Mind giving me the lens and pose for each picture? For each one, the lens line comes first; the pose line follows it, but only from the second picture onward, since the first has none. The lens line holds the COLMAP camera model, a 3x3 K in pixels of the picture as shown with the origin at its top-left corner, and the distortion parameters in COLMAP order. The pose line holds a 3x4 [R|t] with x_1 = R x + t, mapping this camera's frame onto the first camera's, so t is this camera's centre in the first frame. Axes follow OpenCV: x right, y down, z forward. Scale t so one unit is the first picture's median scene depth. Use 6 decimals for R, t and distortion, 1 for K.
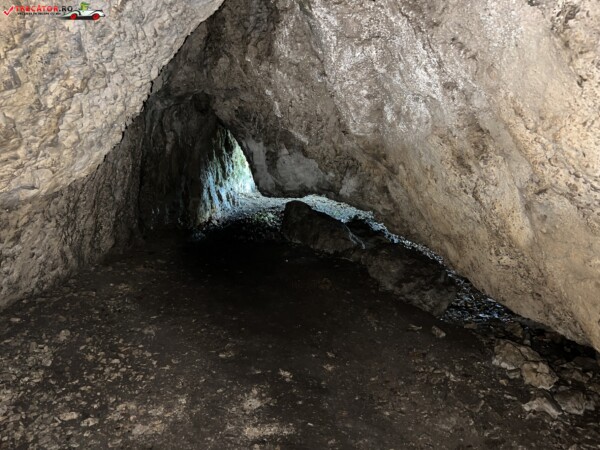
lens RADIAL K [[451.7, 0, 300.0], [0, 451.7, 225.0], [0, 0, 1]] dist [0.037216, -0.042699]
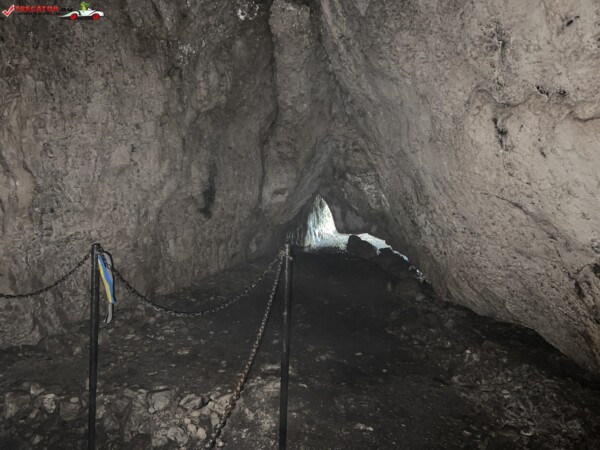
lens RADIAL K [[451.7, 0, 300.0], [0, 451.7, 225.0], [0, 0, 1]] dist [0.037216, -0.042699]
pose [[0.982304, 0.051133, -0.180180, 0.088923], [-0.070150, 0.992430, -0.100803, 0.093491], [0.173662, 0.111659, 0.978455, -0.809690]]
